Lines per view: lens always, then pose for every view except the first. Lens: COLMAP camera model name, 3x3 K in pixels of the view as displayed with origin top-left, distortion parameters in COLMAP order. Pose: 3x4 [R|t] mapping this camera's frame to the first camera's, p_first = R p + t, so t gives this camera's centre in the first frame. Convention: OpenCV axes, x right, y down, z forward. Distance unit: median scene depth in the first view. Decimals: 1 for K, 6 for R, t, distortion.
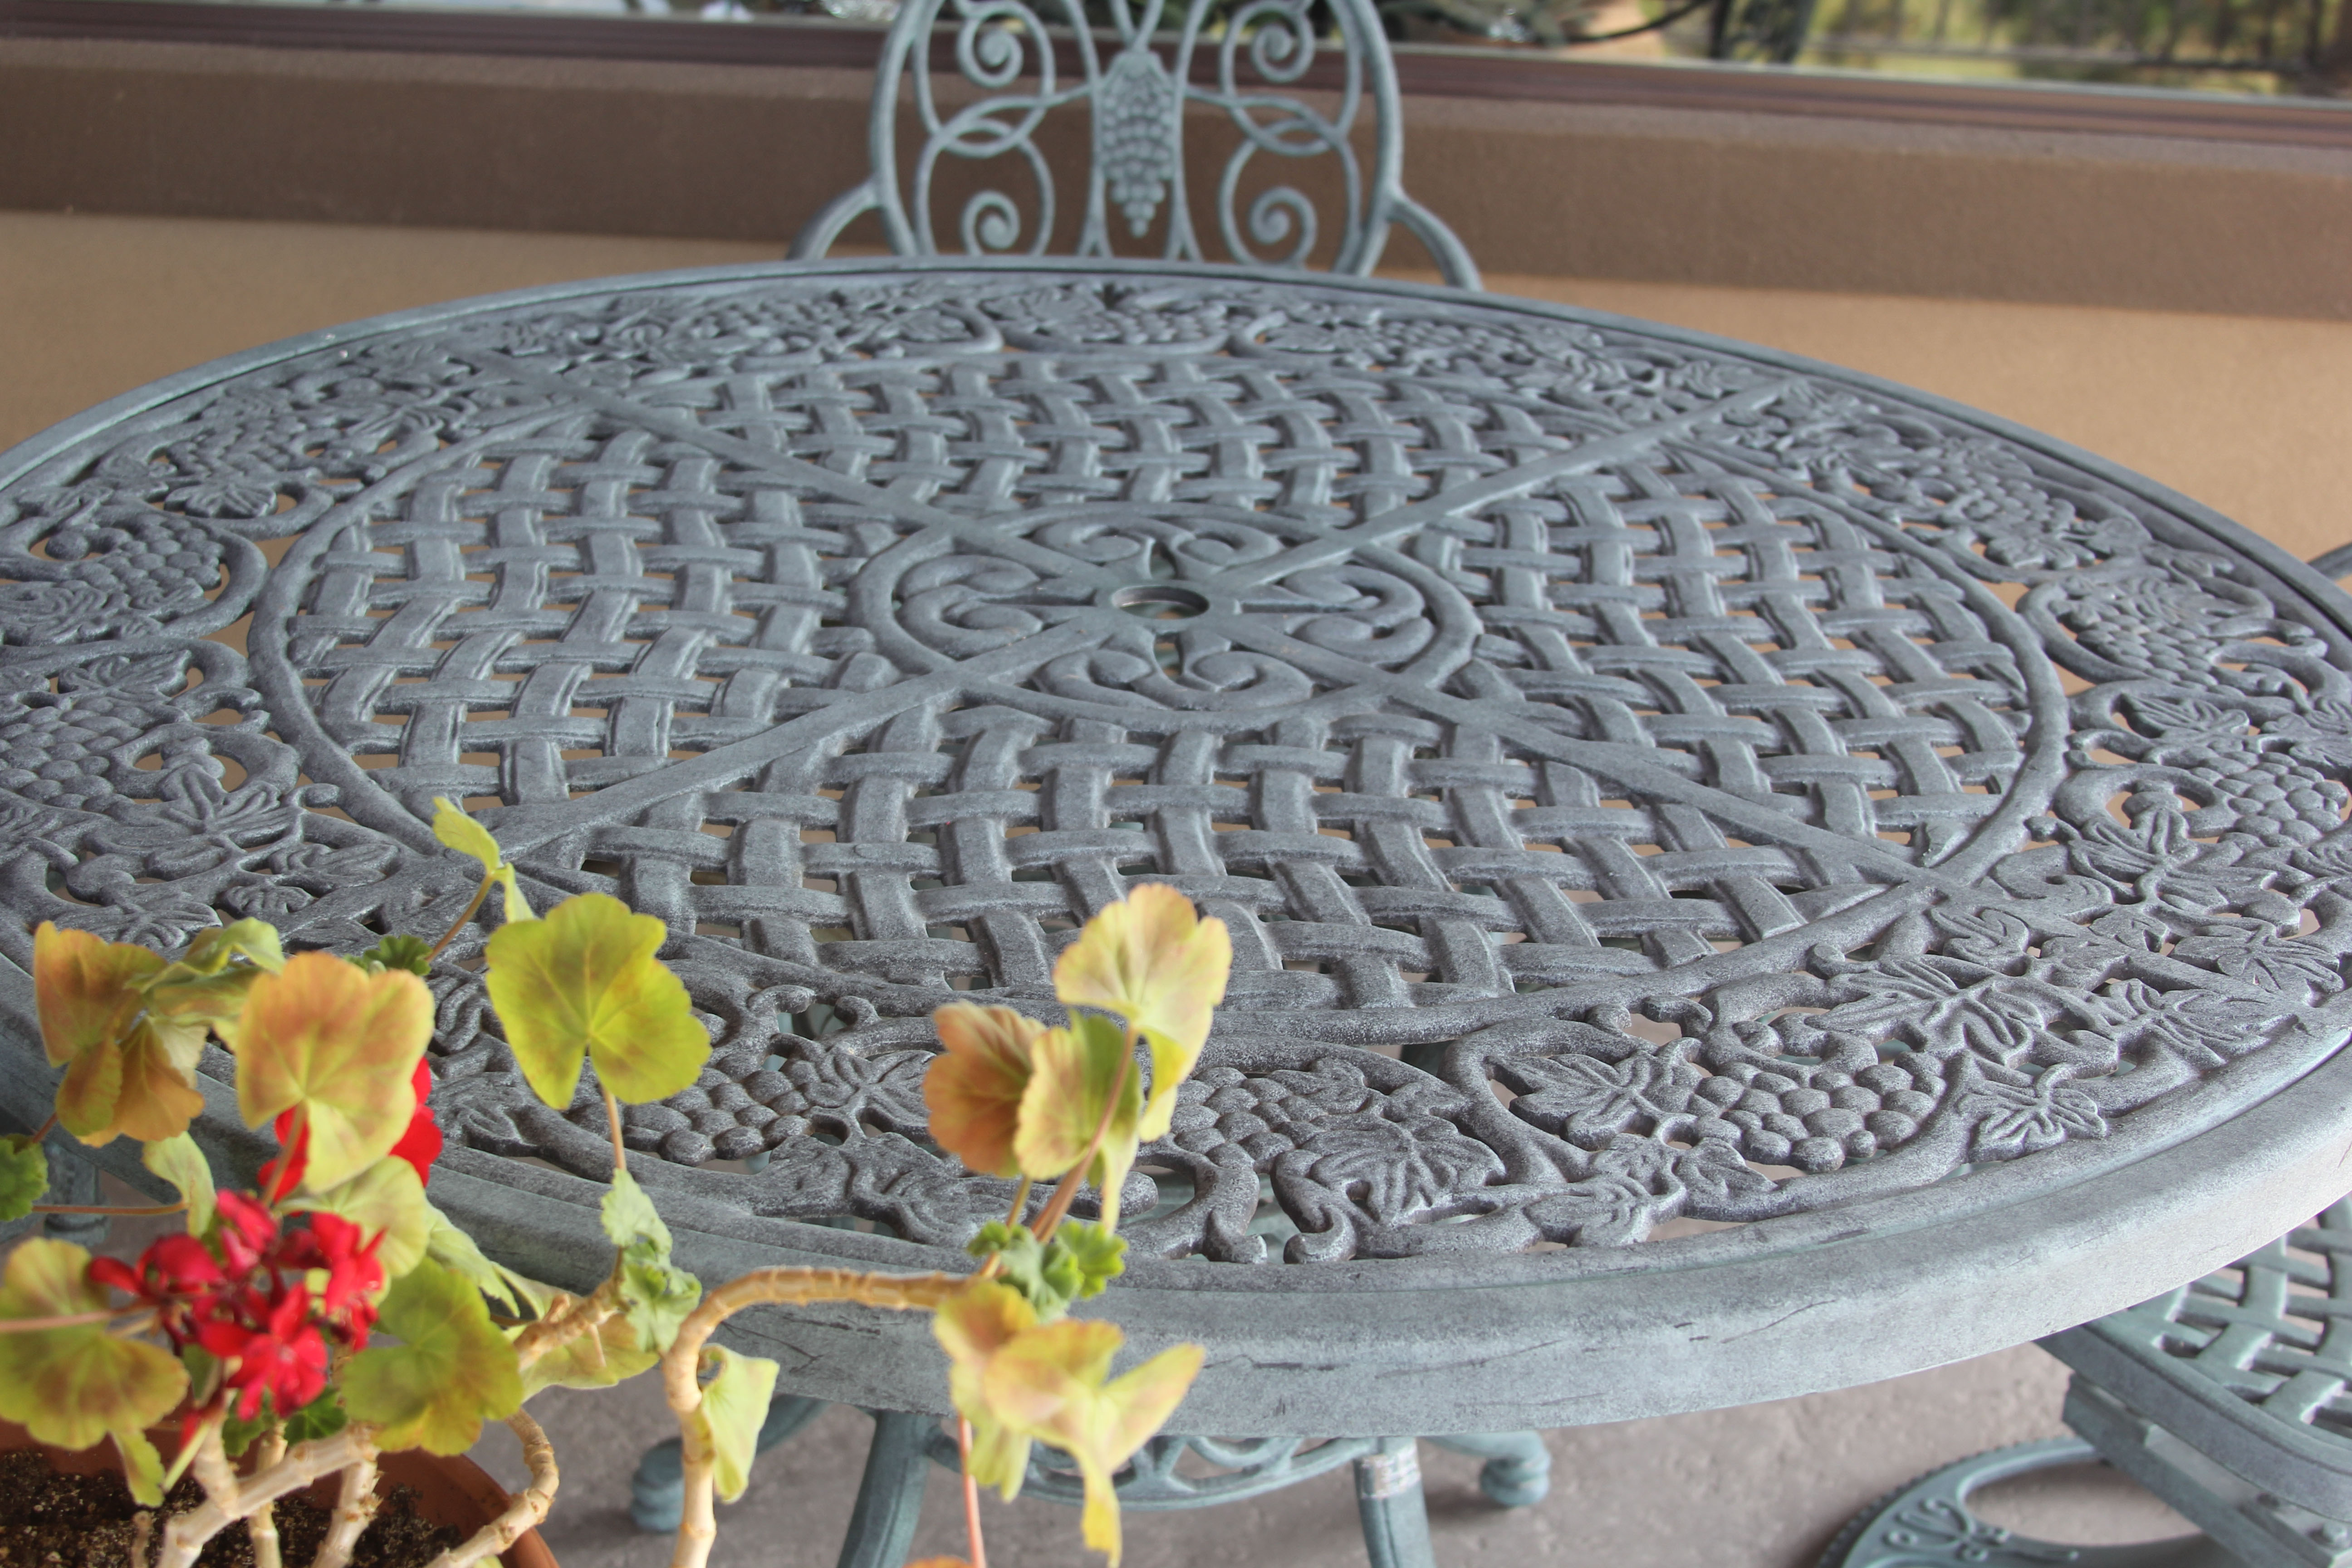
lens RADIAL K [[3315.0, 0, 1176.0], [0, 3315.0, 784.0], [0, 0, 1]] dist [-0.119512, 0.013735]
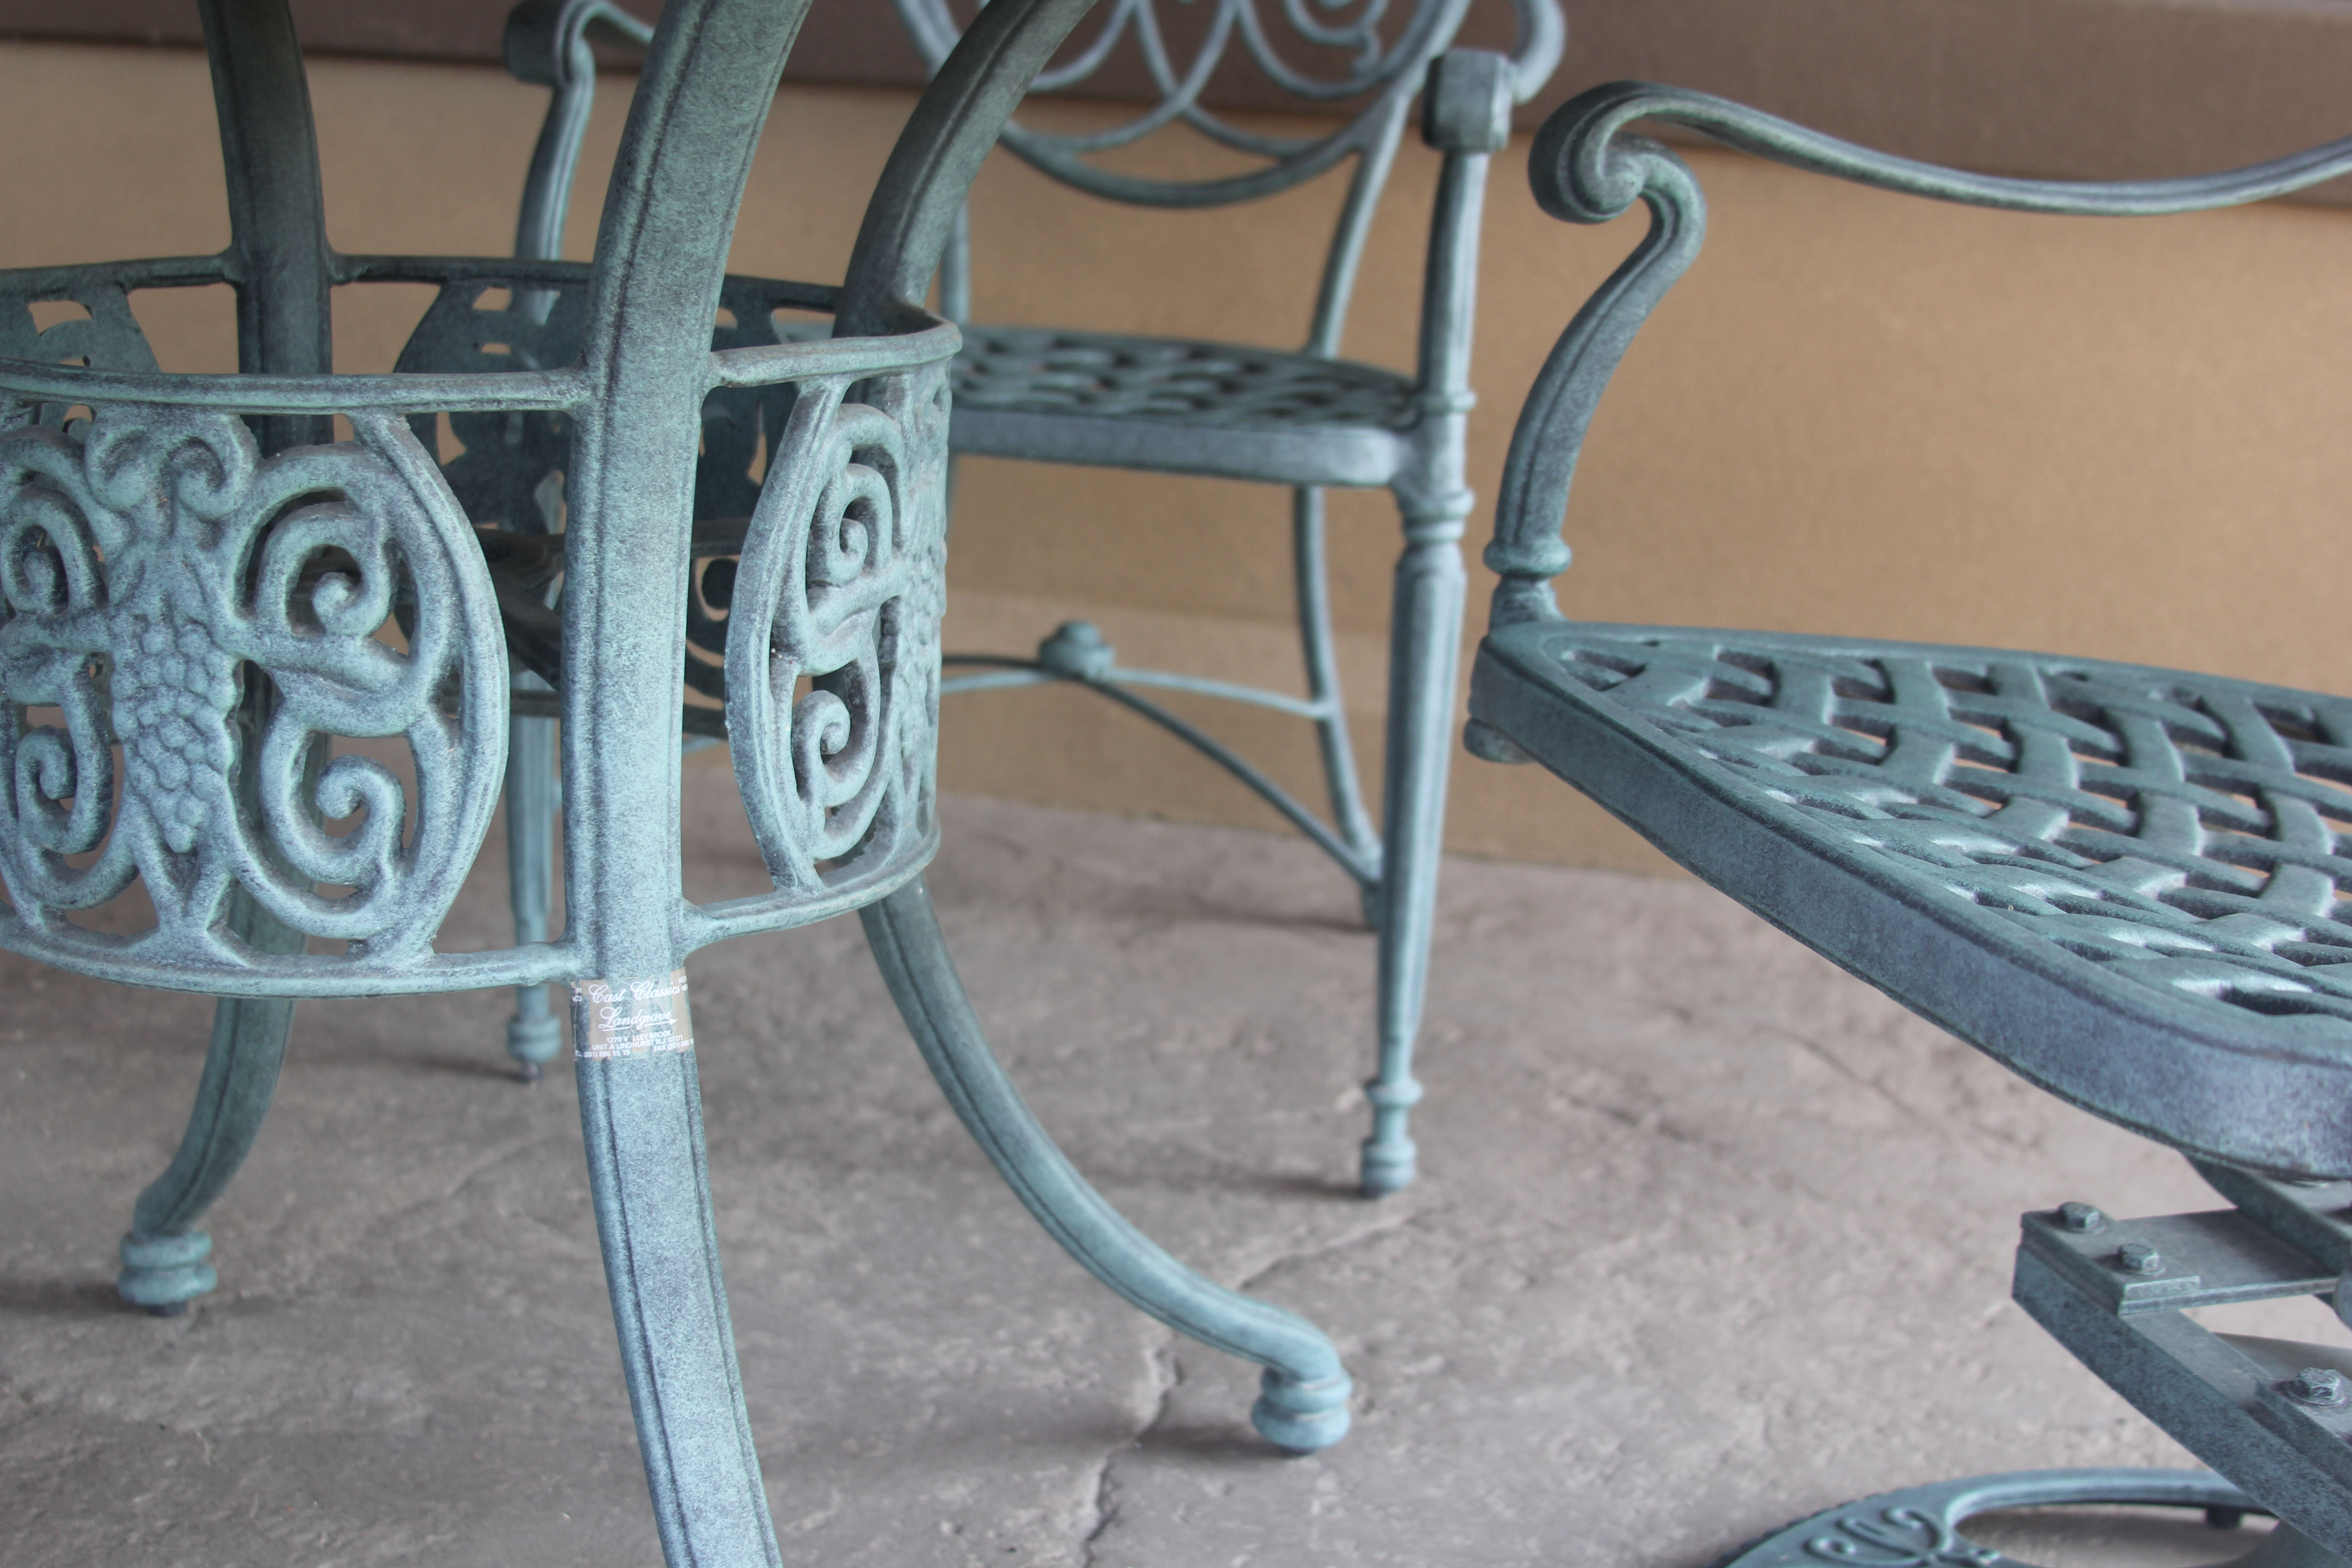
lens RADIAL K [[2963.9, 0, 1154.1], [0, 2963.9, 826.4], [0, 0, 1]] dist [-0.177066, 0.128637]
pose [[0.967621, 0.073155, -0.241575, 0.324918], [-0.108822, 0.984470, -0.137759, 0.270672], [0.227746, 0.159587, 0.960554, 0.573709]]
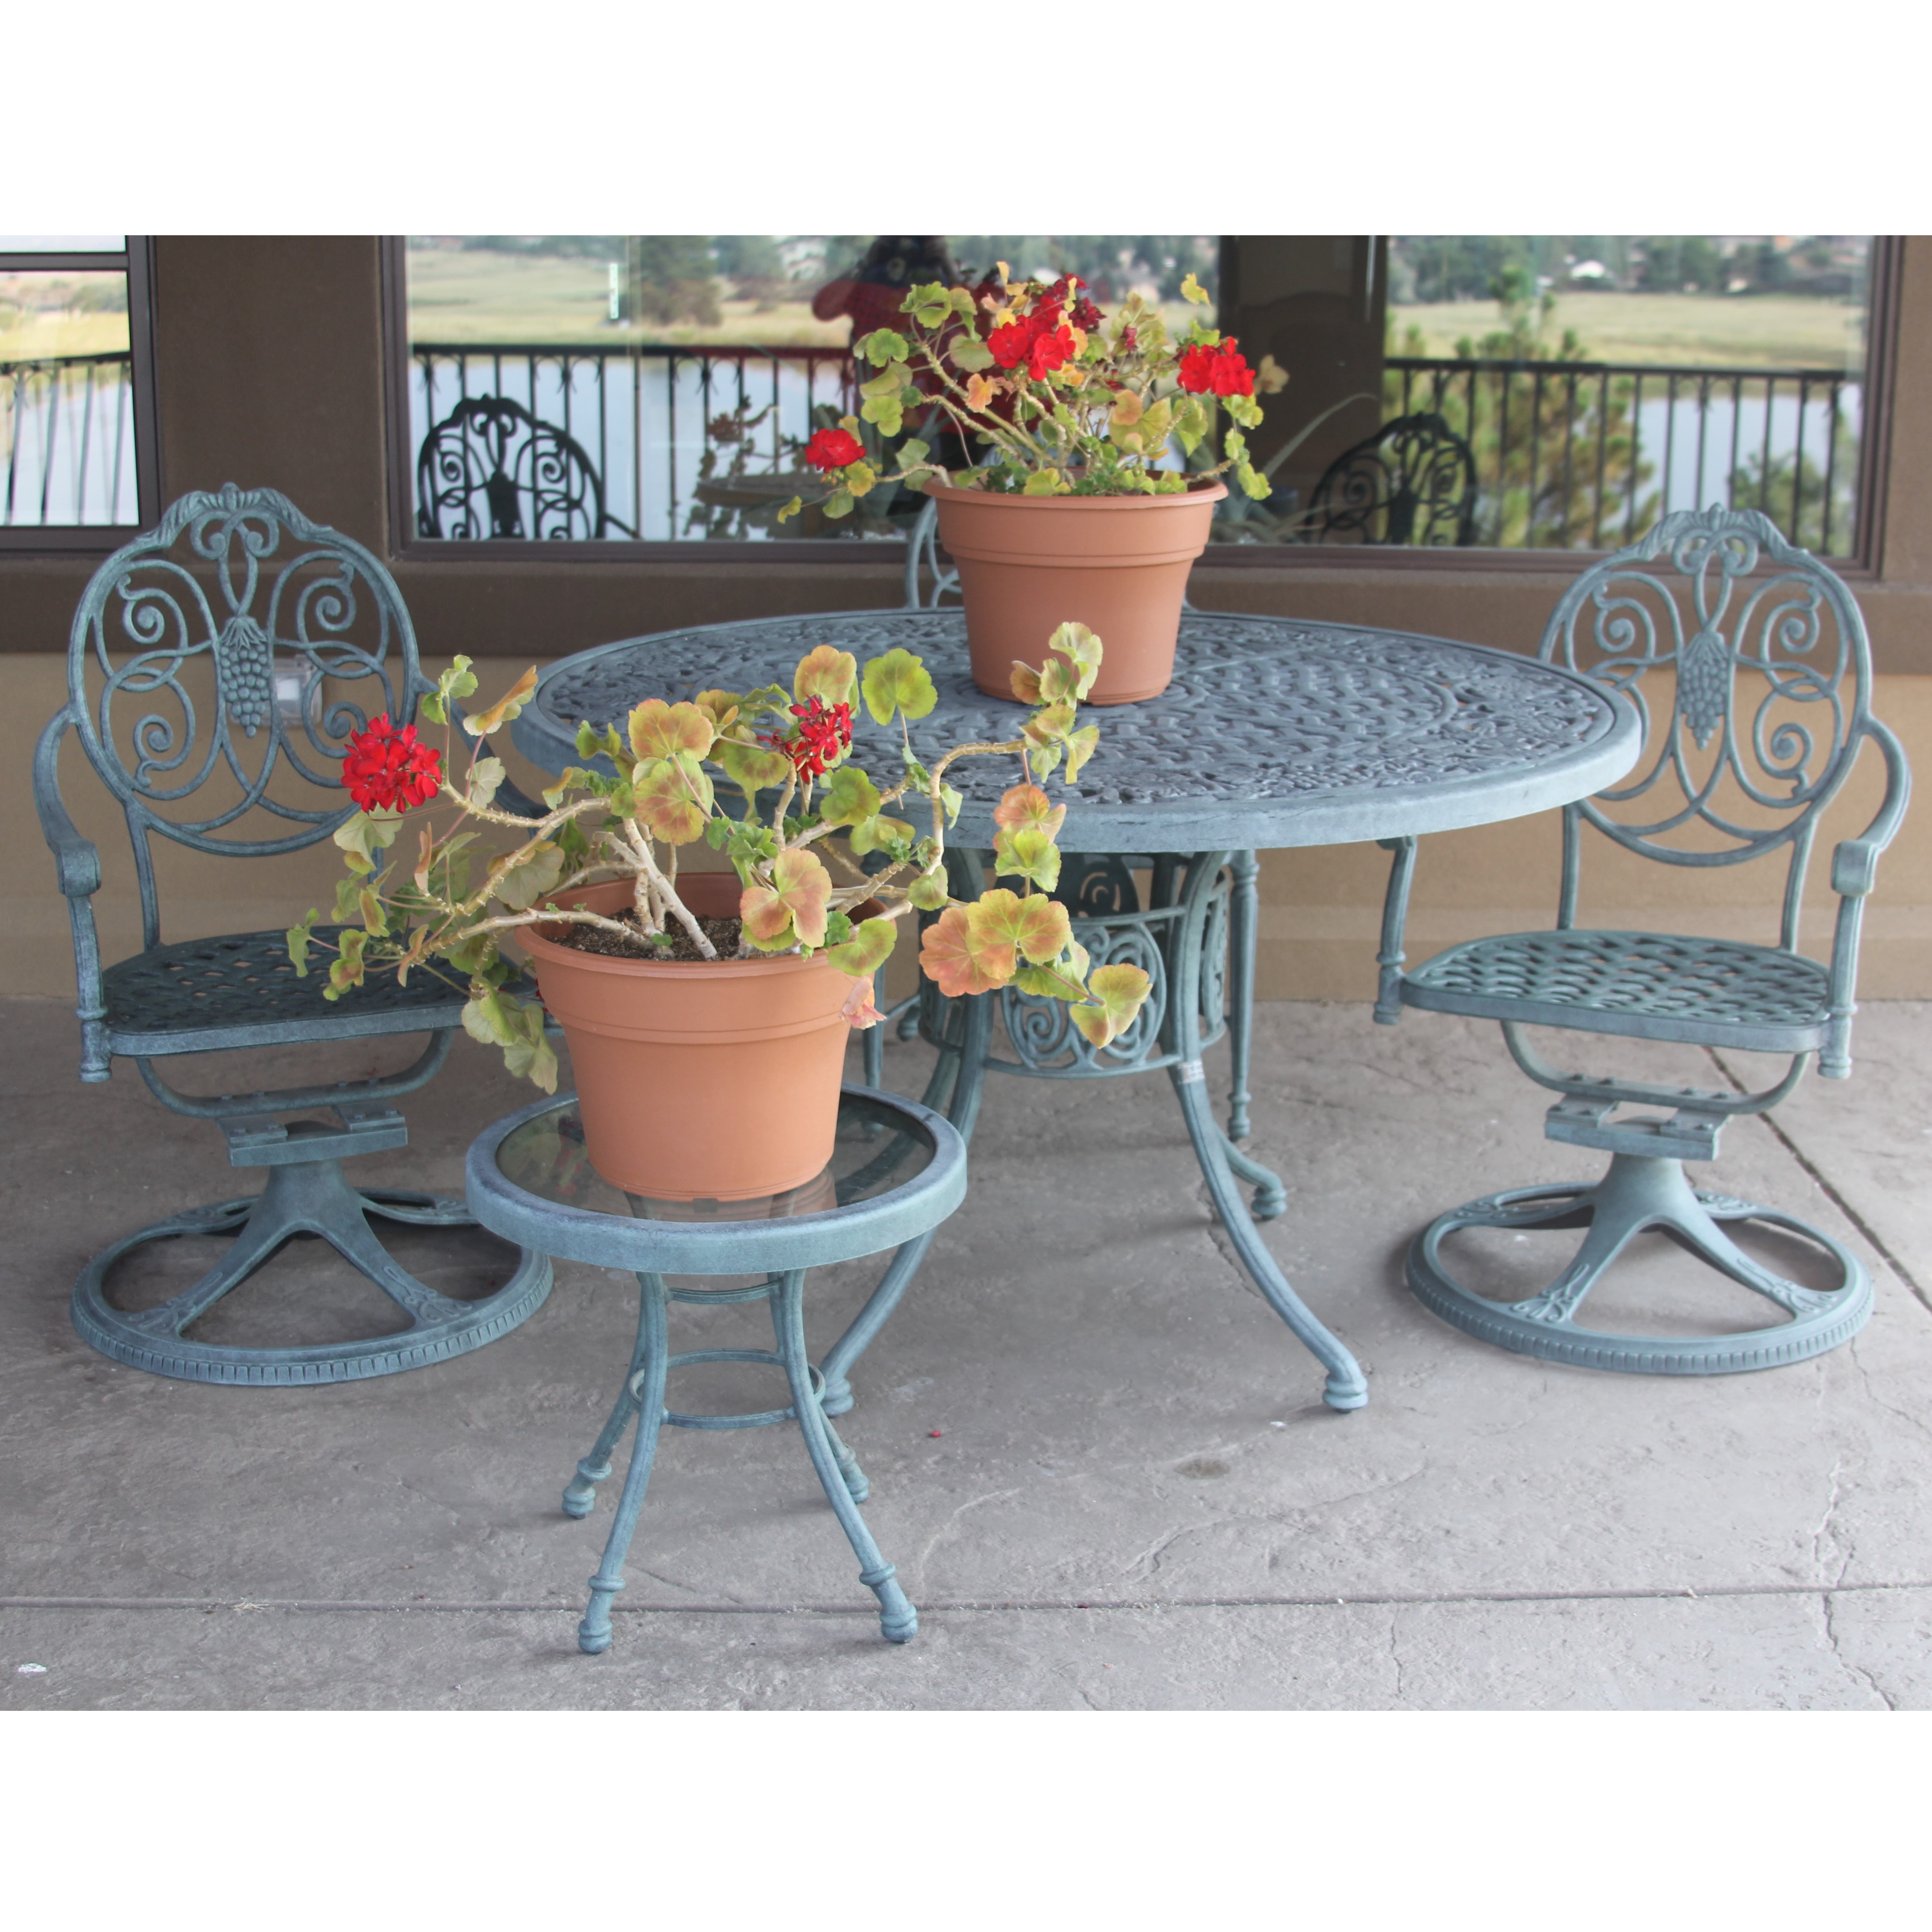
lens RADIAL K [[2843.9, 0, 1079.5], [0, 2843.9, 970.9], [0, 0, 1]] dist [-0.152979, 0.094654]
pose [[0.999098, -0.041868, 0.007129, -0.024066], [0.042459, 0.988599, -0.144460, 0.475128], [-0.001000, 0.144632, 0.989485, -1.049608]]
